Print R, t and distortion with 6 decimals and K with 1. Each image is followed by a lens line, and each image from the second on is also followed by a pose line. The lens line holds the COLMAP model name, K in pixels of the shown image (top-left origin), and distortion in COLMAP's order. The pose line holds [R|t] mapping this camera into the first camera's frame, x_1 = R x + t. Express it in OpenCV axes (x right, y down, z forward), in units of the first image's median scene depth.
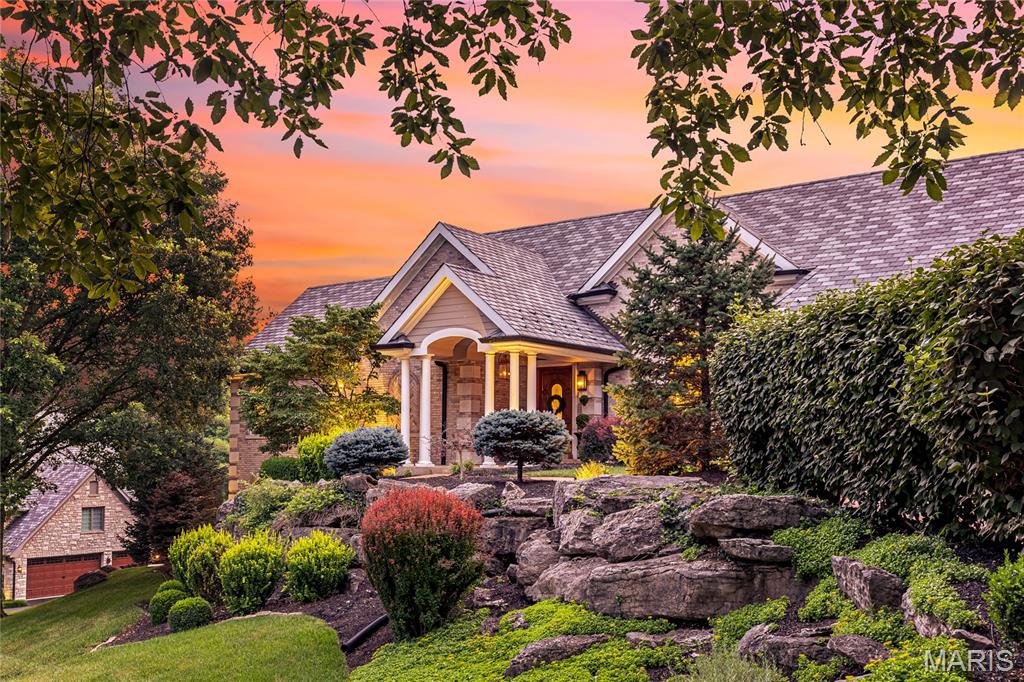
lens RADIAL K [[957.2, 0, 513.2], [0, 957.2, 341.4], [0, 0, 1]] dist [-0.002443, 0.004542]
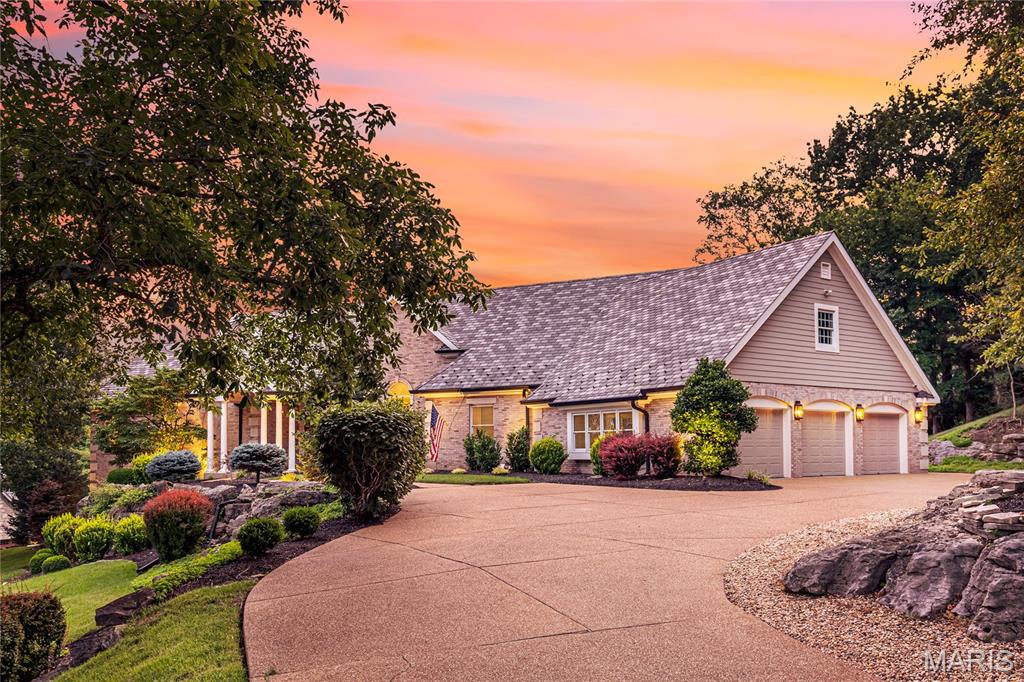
lens RADIAL K [[775.7, 0, 497.4], [0, 775.7, 389.9], [0, 0, 1]] dist [0.003381, 0.004175]
pose [[0.983467, 0.002017, 0.181078, 0.144288], [-0.008592, 0.999332, 0.035532, -0.064266], [-0.180885, -0.036500, 0.982827, -0.383705]]
